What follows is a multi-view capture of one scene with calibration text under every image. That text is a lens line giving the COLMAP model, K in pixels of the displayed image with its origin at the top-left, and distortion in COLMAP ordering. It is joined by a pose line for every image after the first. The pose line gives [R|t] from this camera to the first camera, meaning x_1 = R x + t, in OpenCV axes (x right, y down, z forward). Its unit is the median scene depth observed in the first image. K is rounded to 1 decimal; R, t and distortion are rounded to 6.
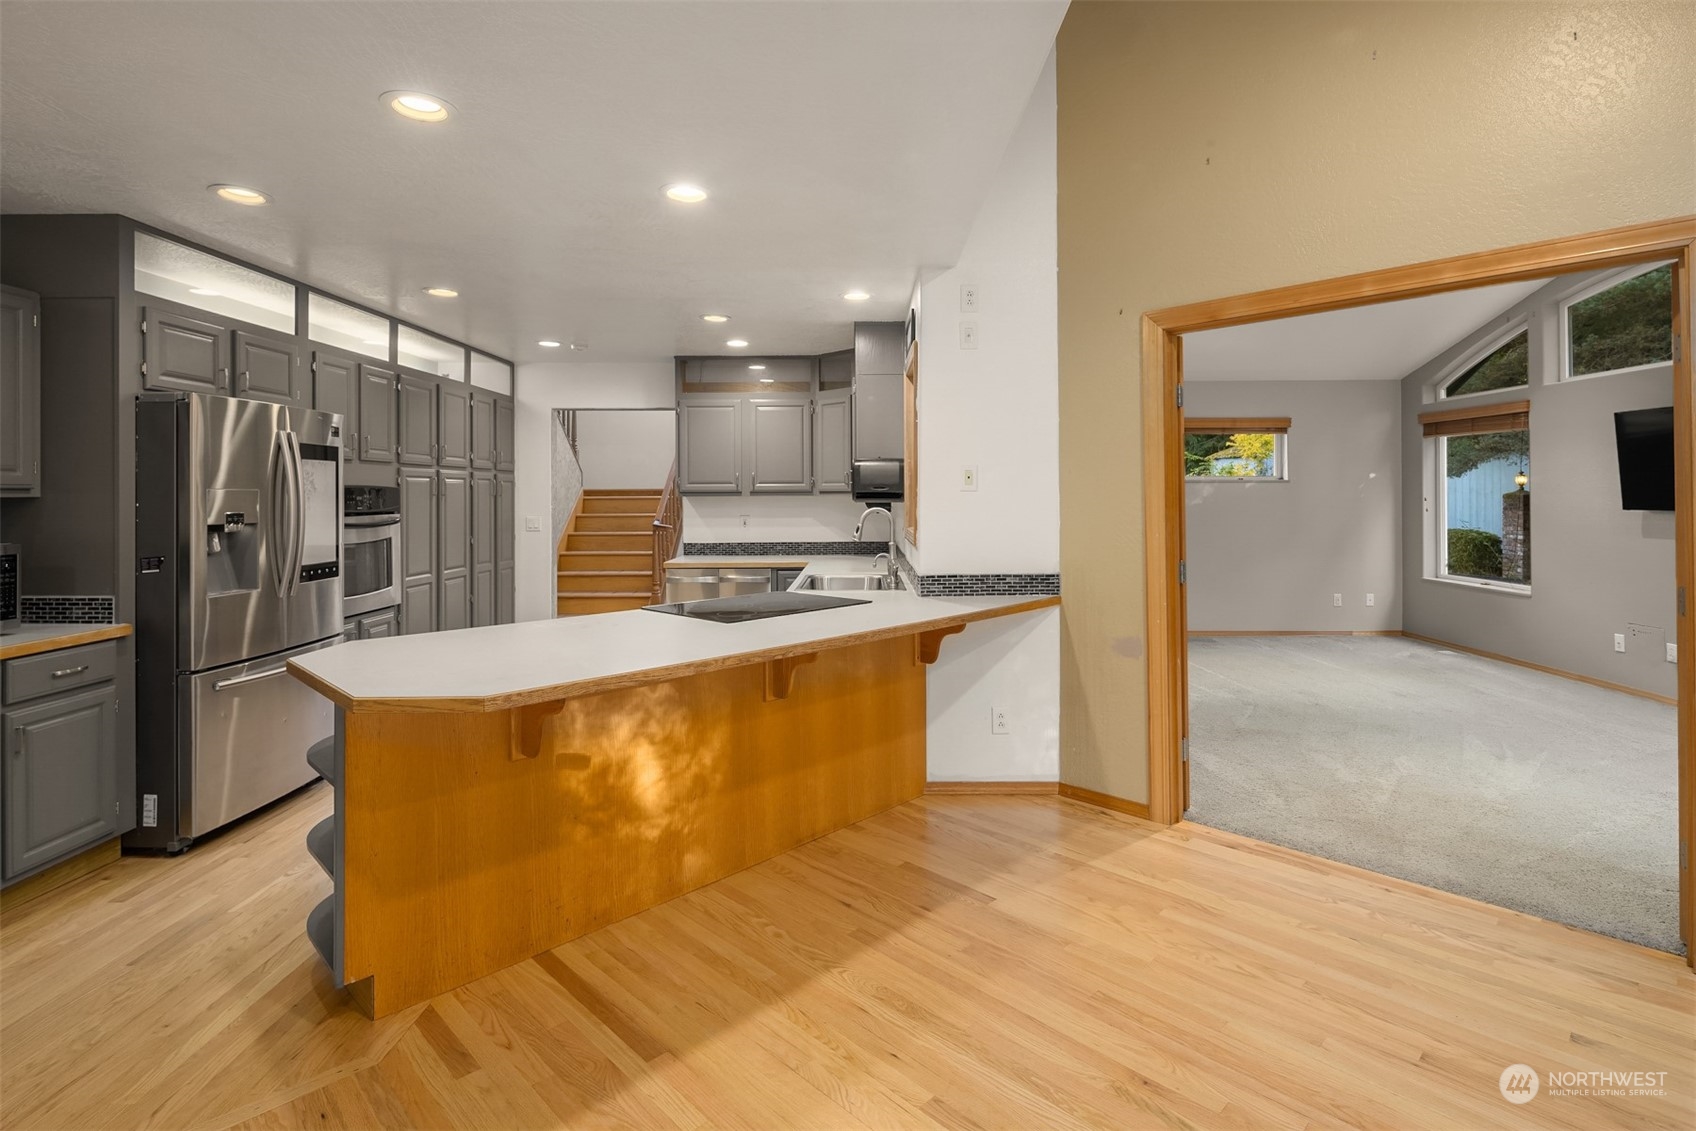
lens RADIAL K [[822.3, 0, 847.8], [0, 822.3, 493.2], [0, 0, 1]] dist [0.000885, -0.001347]
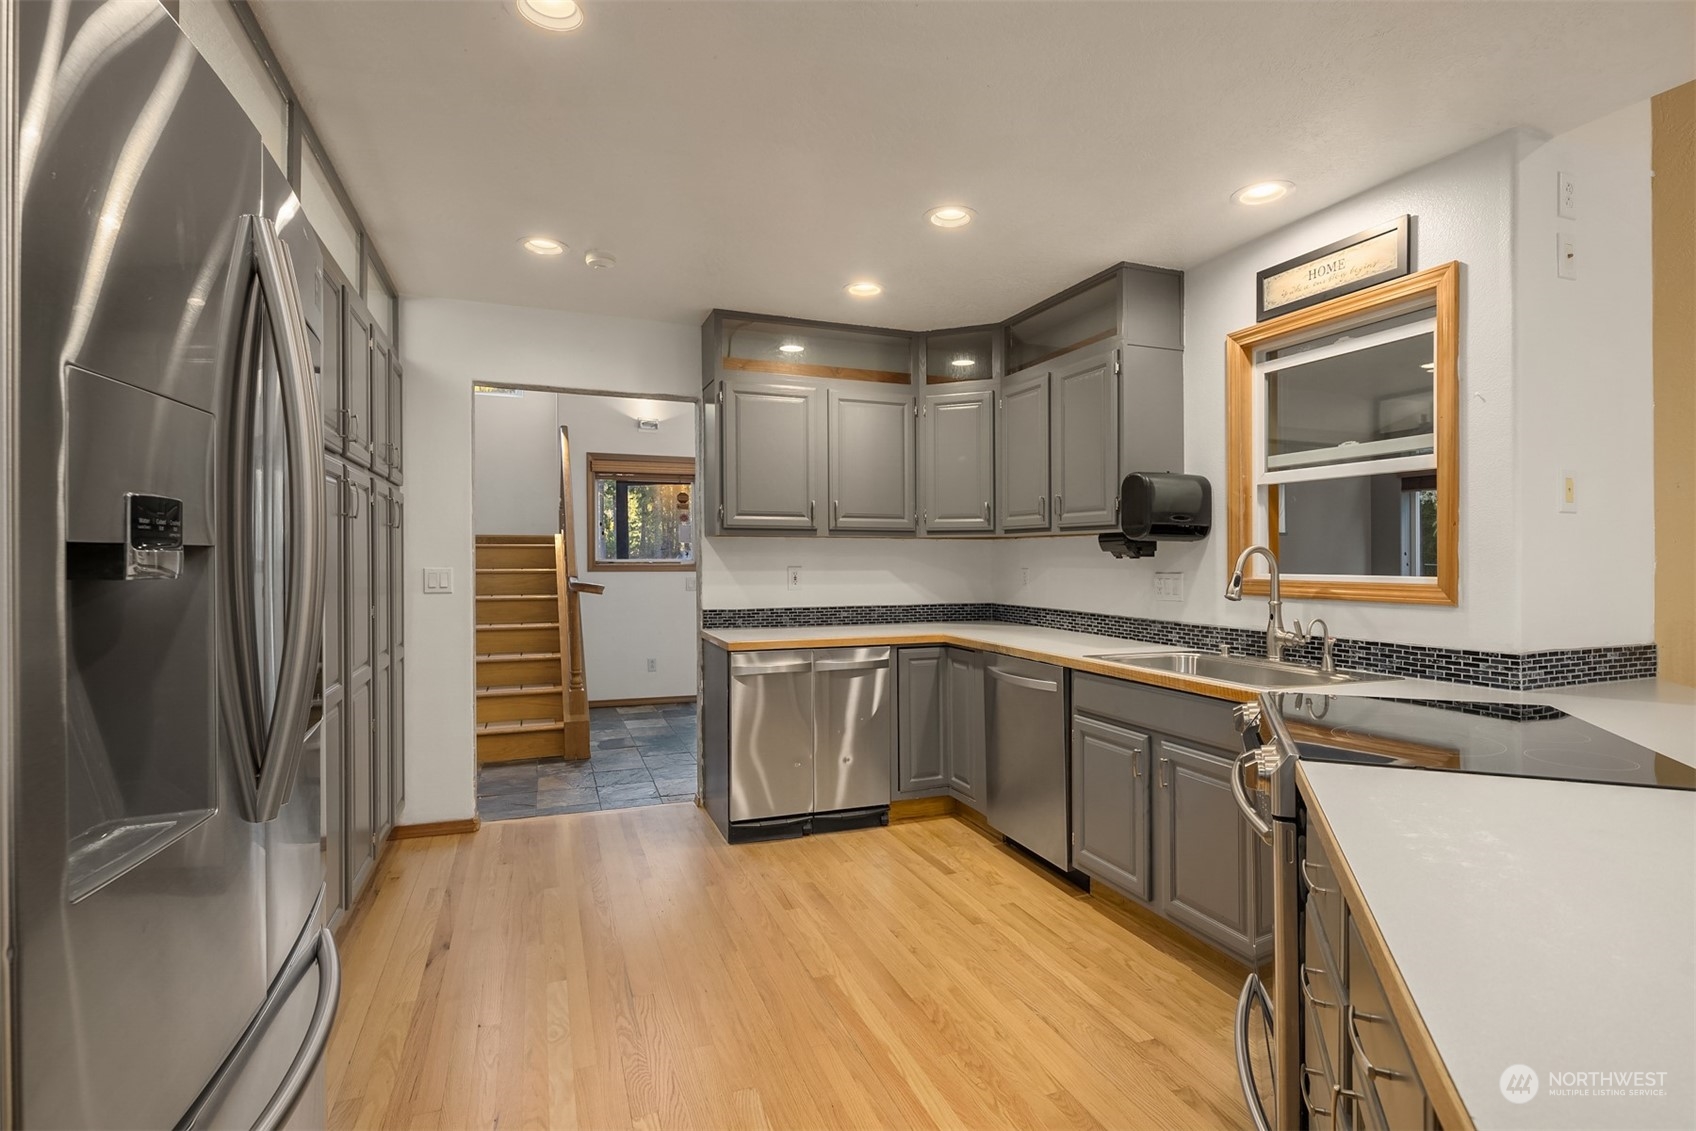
lens RADIAL K [[822.3, 0, 848.6], [0, 822.3, 565.8], [0, 0, 1]] dist [0.000885, -0.001347]
pose [[0.928695, 0.002997, 0.370833, -0.347905], [-0.006554, 0.999944, 0.008332, 0.021430], [-0.370787, -0.010168, 0.928662, 0.386004]]
